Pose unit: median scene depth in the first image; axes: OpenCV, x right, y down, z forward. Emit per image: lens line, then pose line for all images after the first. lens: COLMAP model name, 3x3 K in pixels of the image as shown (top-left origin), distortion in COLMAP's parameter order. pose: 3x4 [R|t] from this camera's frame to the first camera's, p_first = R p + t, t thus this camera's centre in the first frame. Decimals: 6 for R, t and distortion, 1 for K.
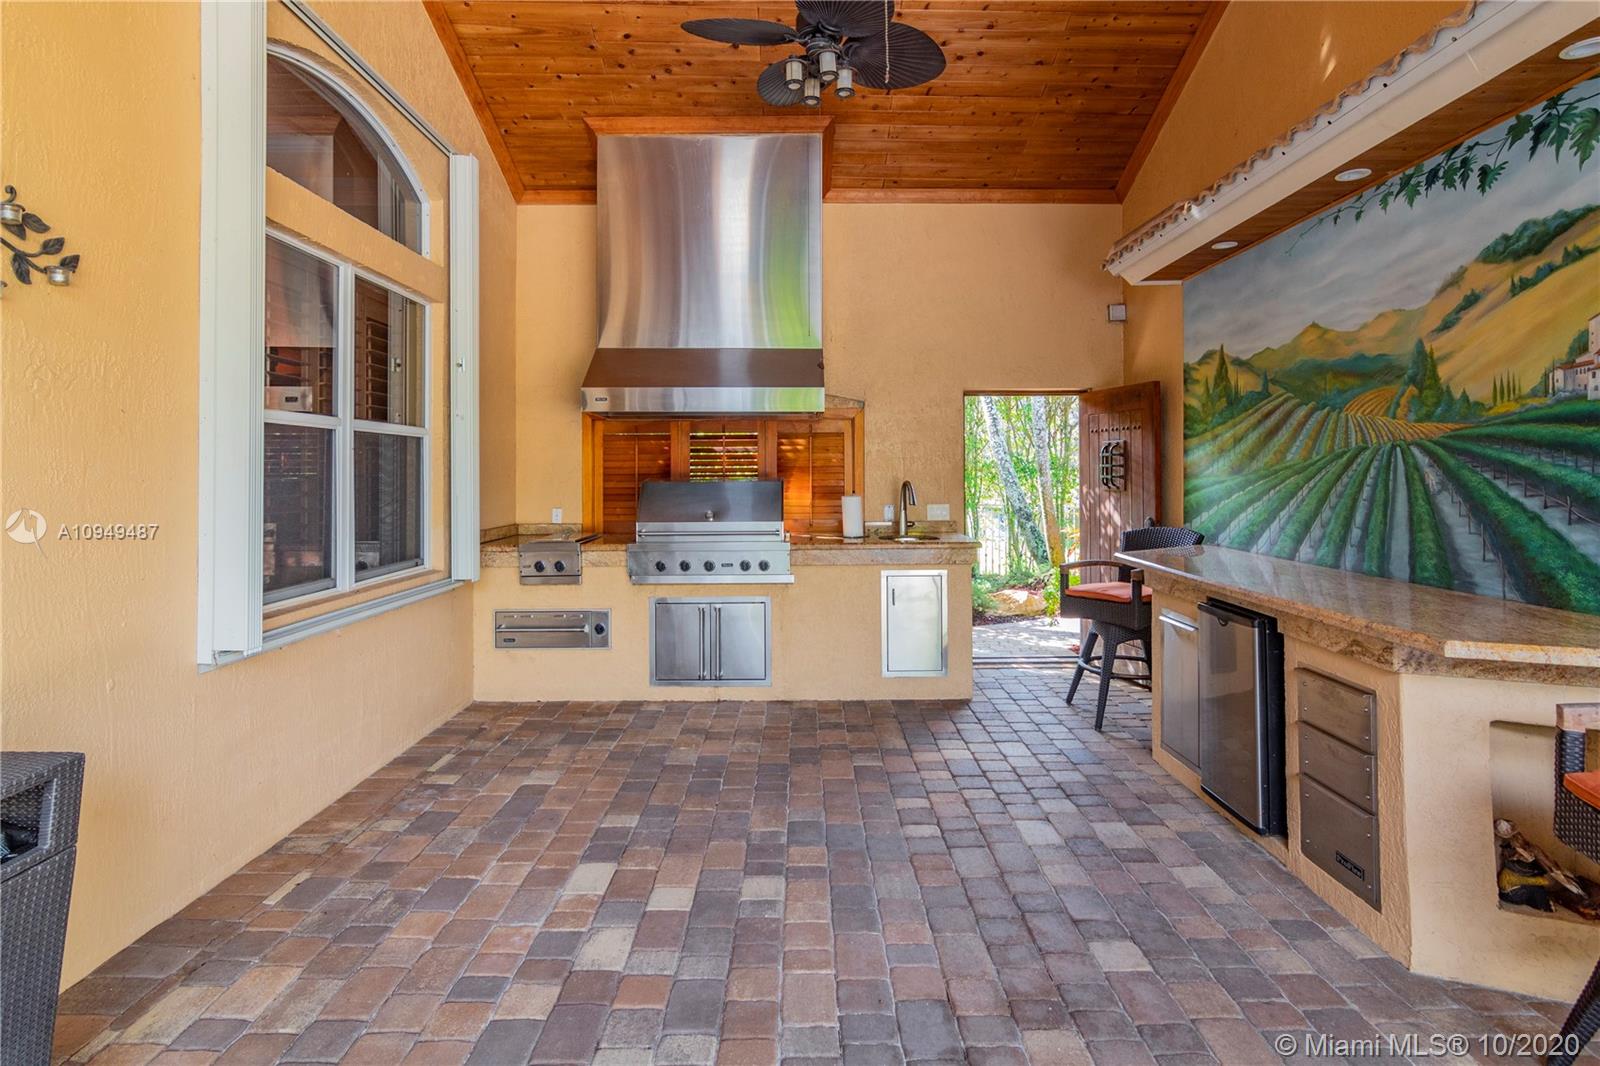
lens RADIAL K [[826.3, 0, 803.3], [0, 826.3, 467.1], [0, 0, 1]] dist [-0.000466, 0.001597]
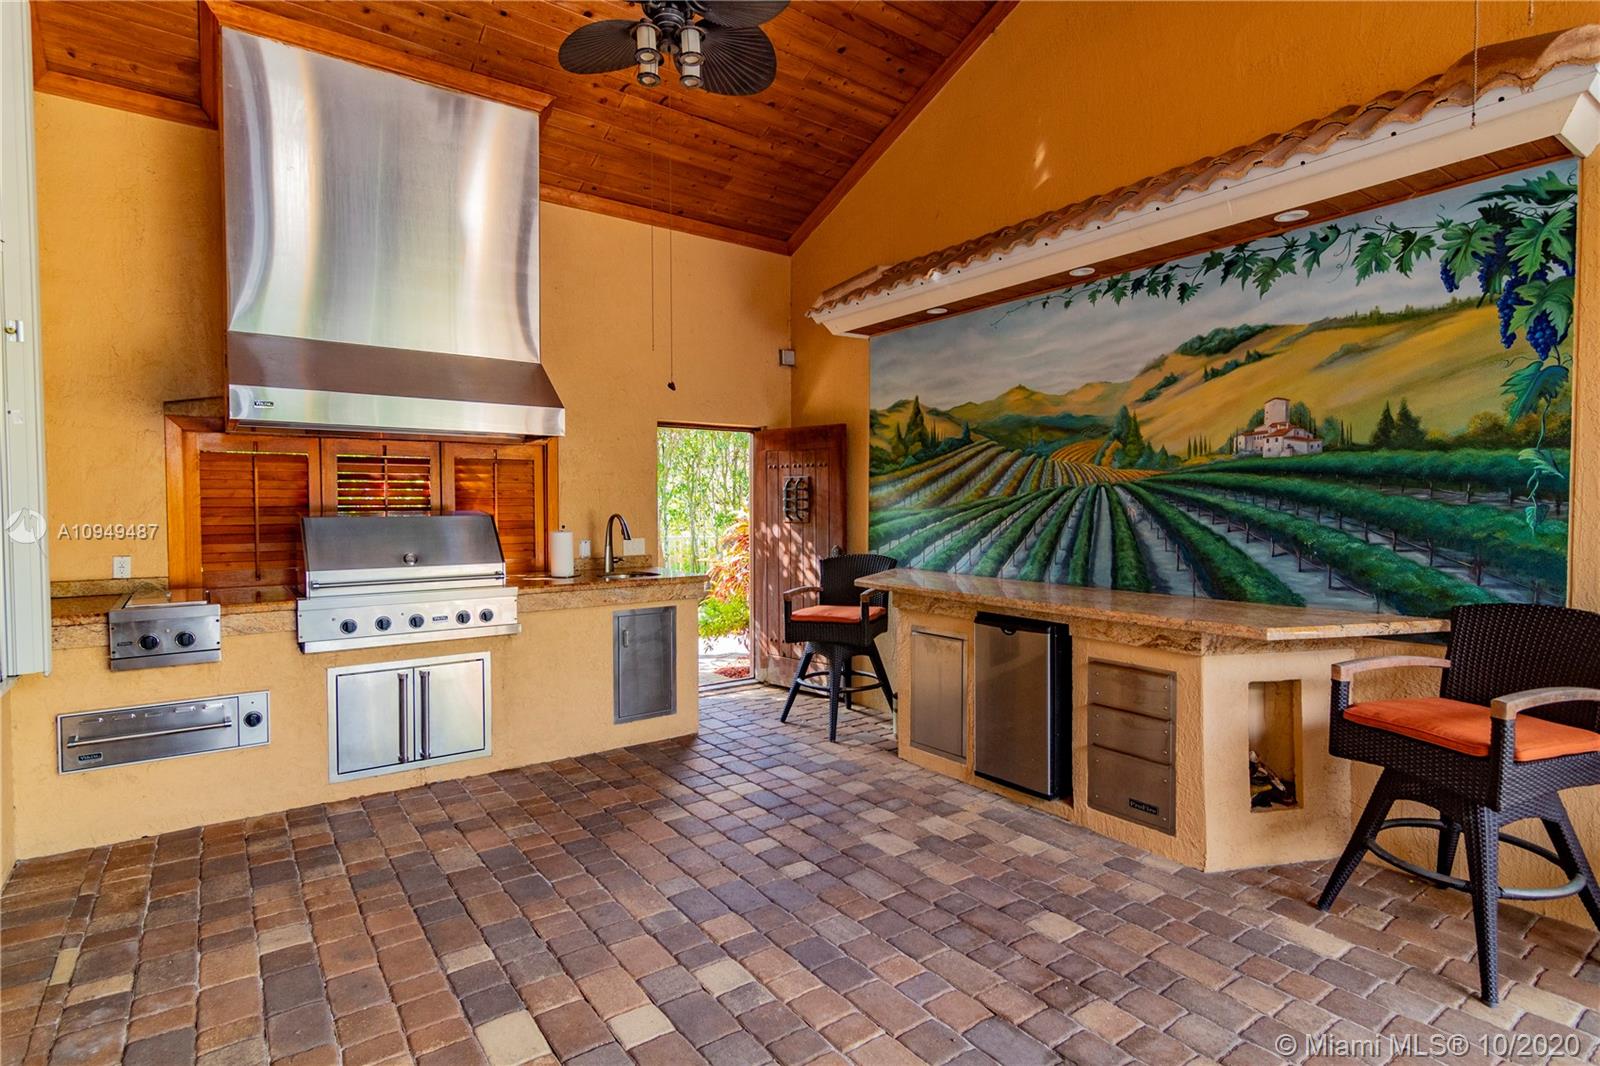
lens RADIAL K [[810.6, 0, 799.7], [0, 810.6, 527.3], [0, 0, 1]] dist [-0.002985, 0.002292]
pose [[0.815416, -0.013971, 0.578707, -0.415246], [-0.006165, 0.999442, 0.032815, 0.000151], [-0.578843, -0.030326, 0.814875, 0.226008]]
